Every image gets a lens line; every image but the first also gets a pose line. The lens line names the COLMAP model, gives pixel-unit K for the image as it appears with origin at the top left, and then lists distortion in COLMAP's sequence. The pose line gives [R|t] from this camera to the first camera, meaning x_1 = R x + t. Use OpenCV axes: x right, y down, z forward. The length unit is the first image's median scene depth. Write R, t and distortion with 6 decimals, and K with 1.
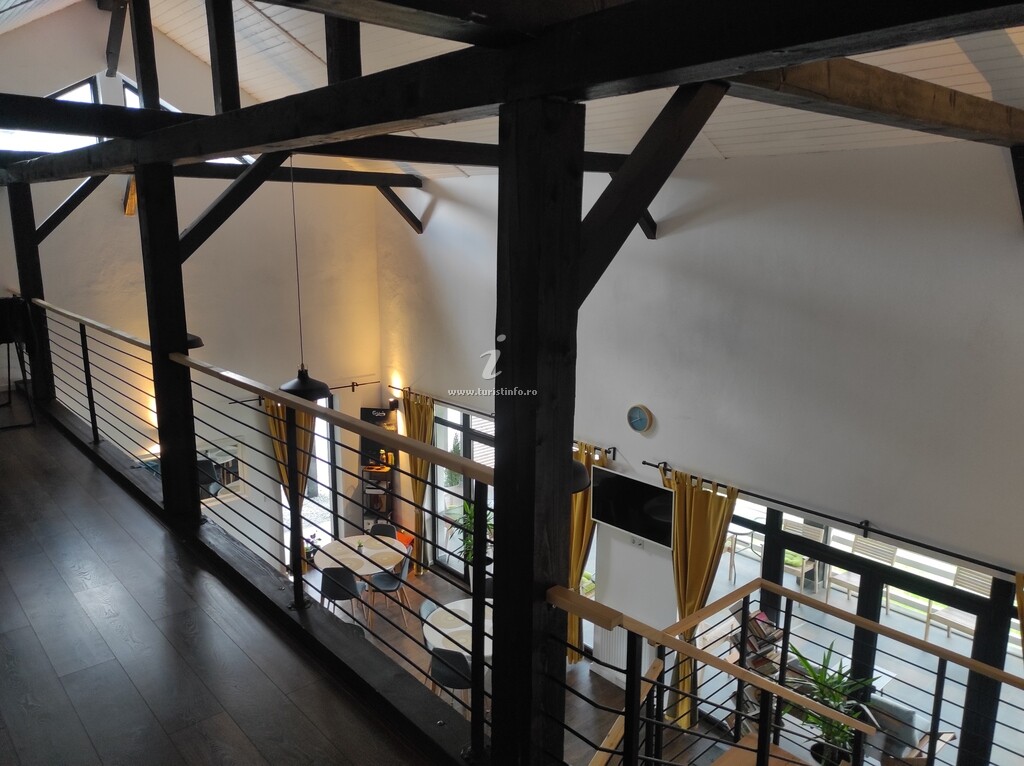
lens RADIAL K [[753.1, 0, 512.0], [0, 753.1, 383.0], [0, 0, 1]] dist [0.065823, -0.064016]
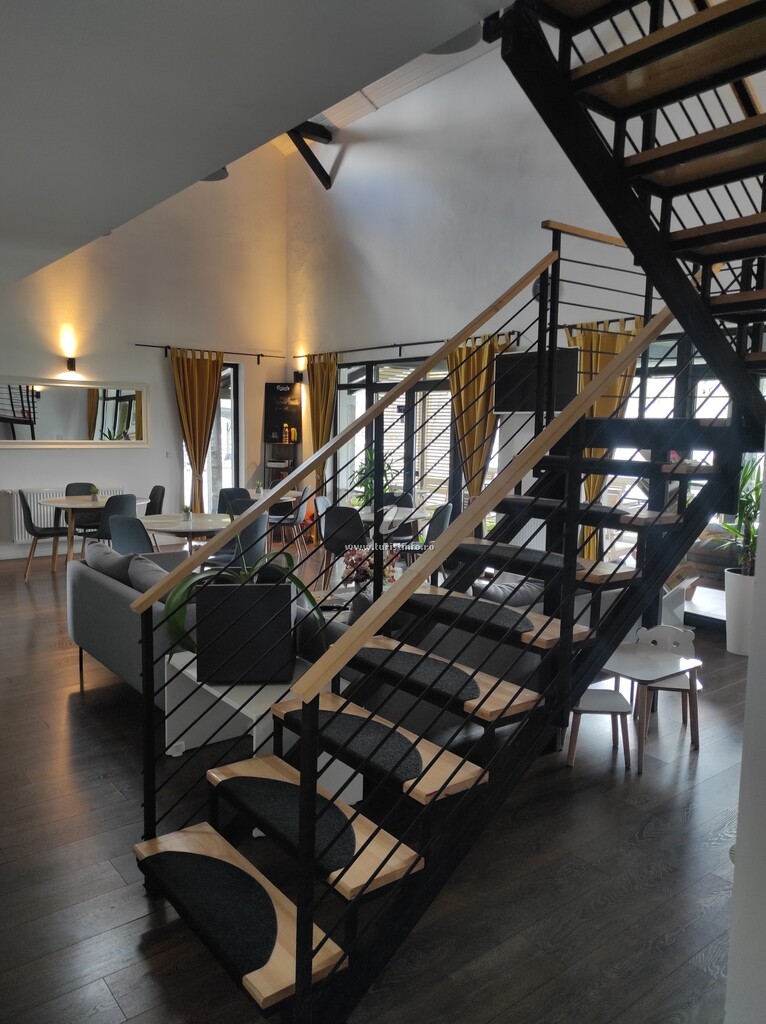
lens RADIAL K [[753.1, 0, 381.8], [0, 753.1, 514.4], [0, 0, 1]] dist [0.065823, -0.064016]
pose [[0.997821, 0.018576, -0.063313, 0.019946], [-0.024656, 0.995014, -0.096643, 0.307504], [0.061202, 0.097994, 0.993303, 0.036056]]
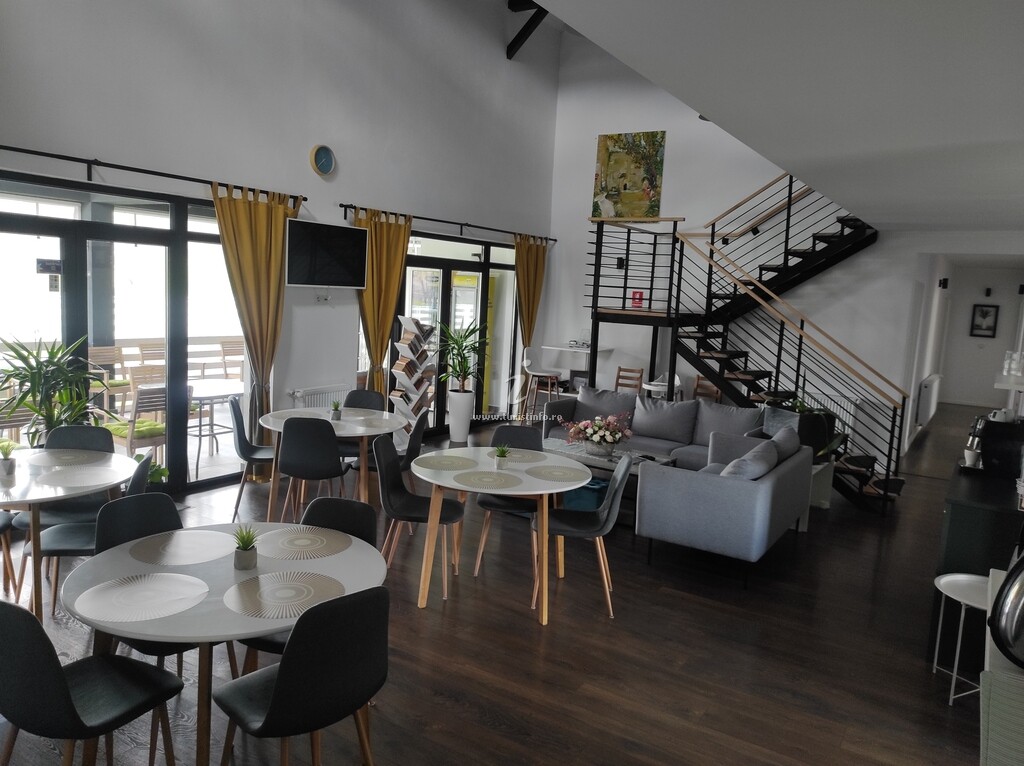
lens RADIAL K [[753.1, 0, 512.0], [0, 753.1, 383.0], [0, 0, 1]] dist [0.065823, -0.064016]
pose [[-0.272919, -0.184394, 0.944200, -0.595183], [0.109878, 0.969062, 0.221009, 0.095347], [-0.955742, 0.164065, -0.244215, 0.746475]]
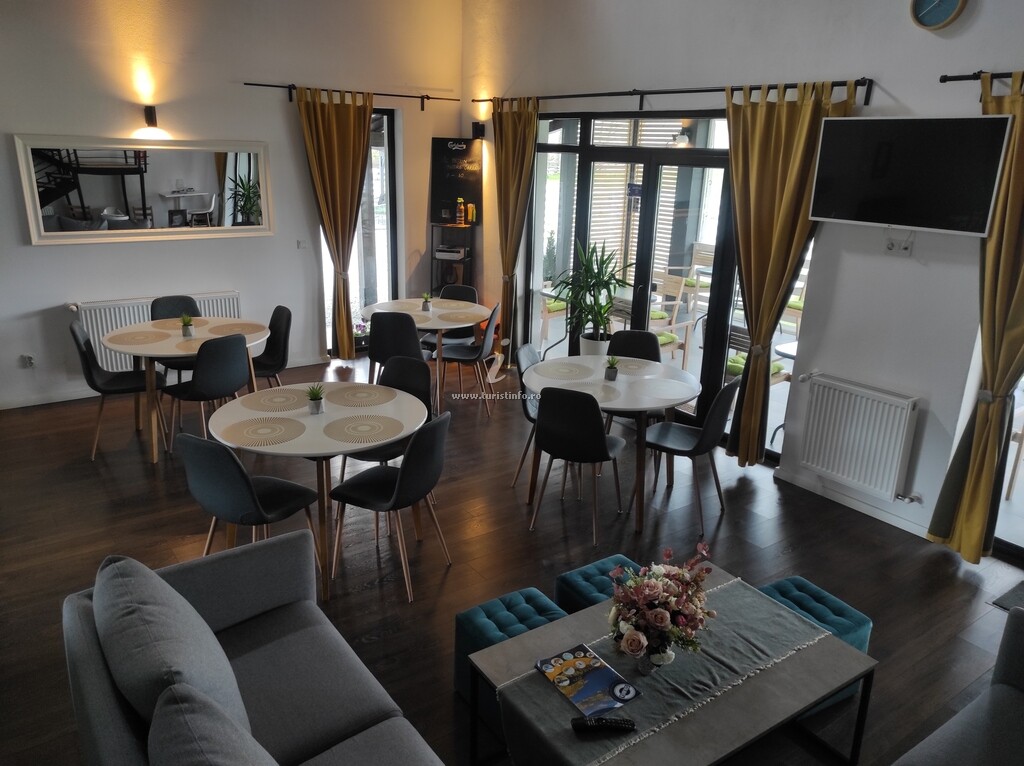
lens RADIAL K [[753.1, 0, 512.0], [0, 753.1, 383.0], [0, 0, 1]] dist [0.065823, -0.064016]
pose [[0.994573, 0.051517, -0.090391, -0.050220], [-0.043056, 0.994718, 0.093183, 0.199330], [0.094714, -0.088785, 0.991537, 0.285057]]
